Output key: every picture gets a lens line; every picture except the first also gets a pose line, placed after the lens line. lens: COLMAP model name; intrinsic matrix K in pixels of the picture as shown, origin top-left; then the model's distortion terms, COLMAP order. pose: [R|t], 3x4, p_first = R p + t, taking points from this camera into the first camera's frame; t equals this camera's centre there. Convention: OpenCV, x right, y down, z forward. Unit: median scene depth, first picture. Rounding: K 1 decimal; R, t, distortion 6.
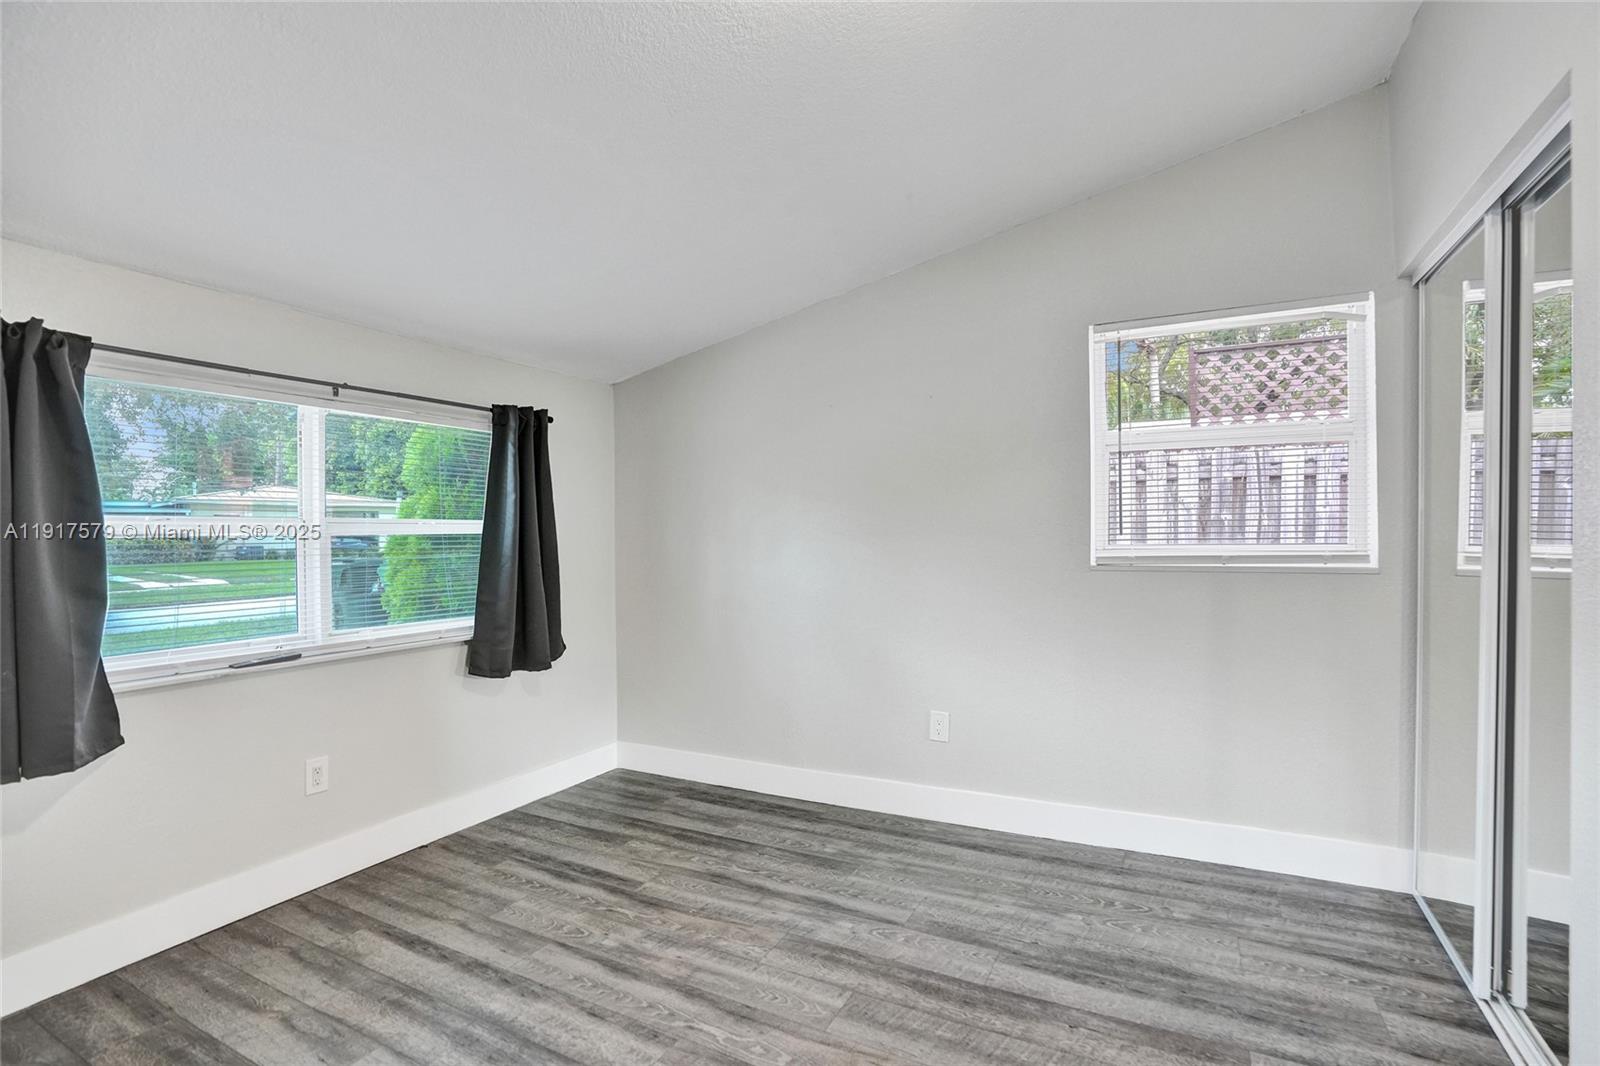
lens RADIAL K [[744.1, 0, 800.0], [0, 744.1, 533.0], [0, 0, 1]] dist [-0.070532, 0.028018]
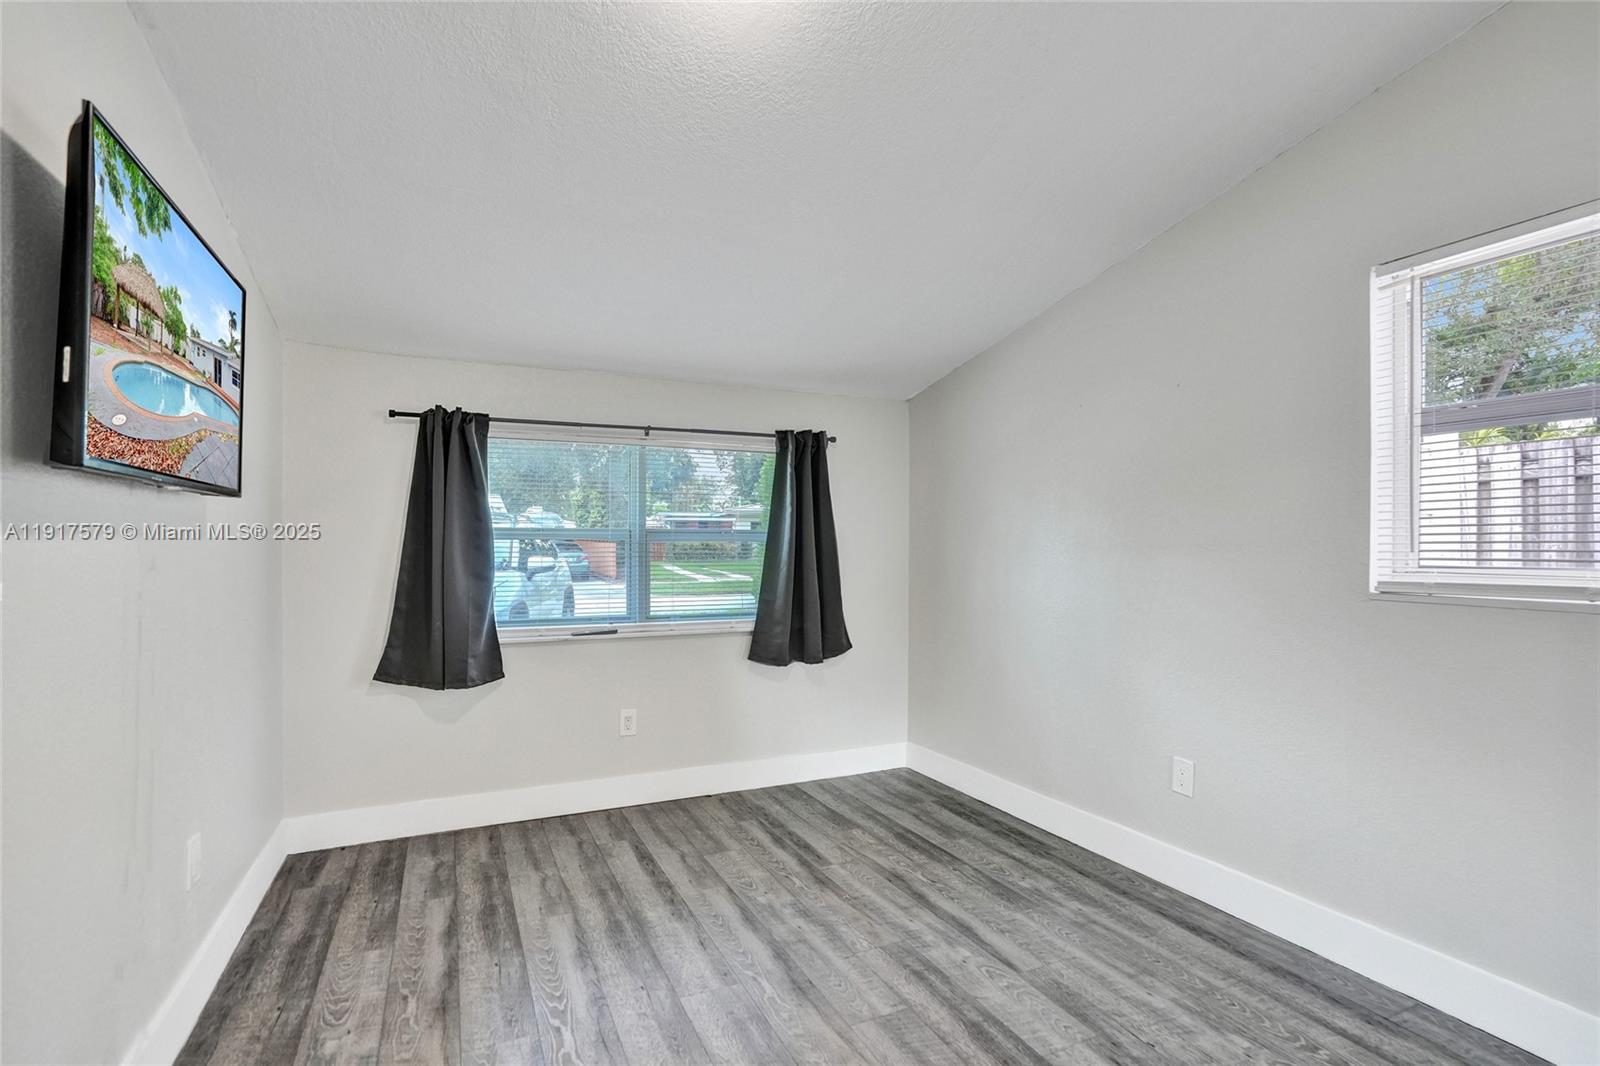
lens RADIAL K [[773.6, 0, 805.3], [0, 773.6, 533.7], [0, 0, 1]] dist [-0.055170, 0.028940]
pose [[0.797275, 0.002487, -0.603611, 0.412970], [-0.007737, 0.999951, -0.006099, -0.005514], [0.603566, 0.009533, 0.797256, 0.058039]]
